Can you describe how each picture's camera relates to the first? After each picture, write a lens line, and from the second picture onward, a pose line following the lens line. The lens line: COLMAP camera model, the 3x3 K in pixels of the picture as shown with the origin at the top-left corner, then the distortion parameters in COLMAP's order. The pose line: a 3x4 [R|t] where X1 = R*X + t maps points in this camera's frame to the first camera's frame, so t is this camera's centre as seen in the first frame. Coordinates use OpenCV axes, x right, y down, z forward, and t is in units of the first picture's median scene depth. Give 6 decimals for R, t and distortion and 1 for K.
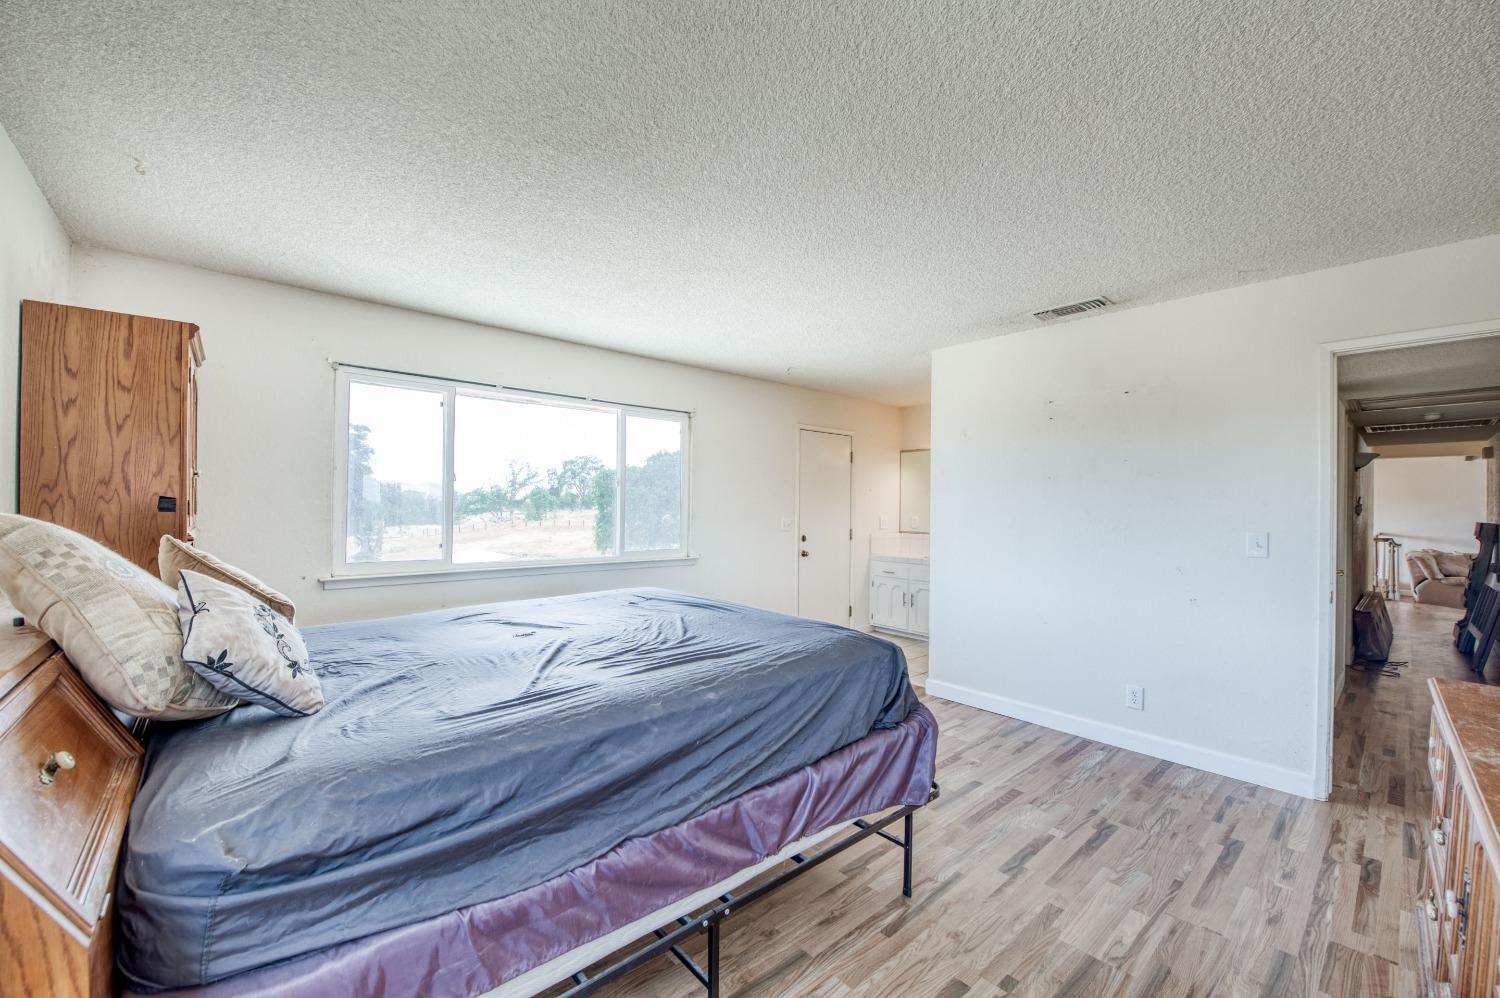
lens RADIAL K [[597.2, 0, 744.6], [0, 597.2, 503.9], [0, 0, 1]] dist [-0.017465, -0.000920]
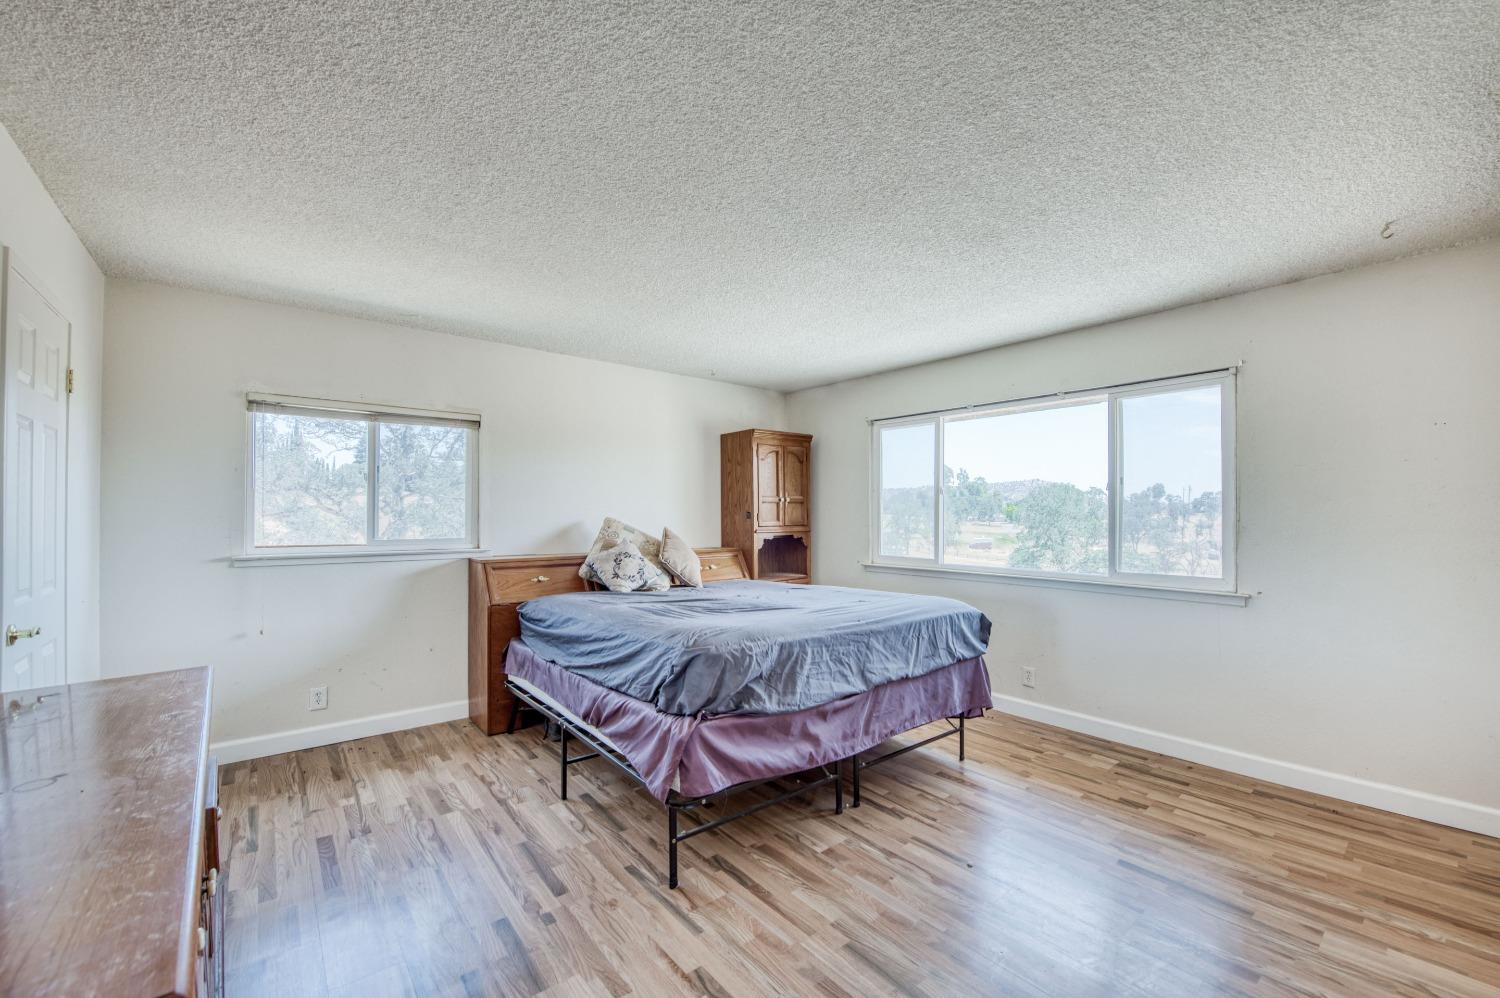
lens RADIAL K [[597.2, 0, 744.6], [0, 597.2, 503.9], [0, 0, 1]] dist [-0.017465, -0.000920]
pose [[-0.037925, -0.029427, -0.998847, 0.818809], [0.004503, 0.999551, -0.029618, 0.015704], [0.999270, -0.005621, -0.037776, 0.723564]]
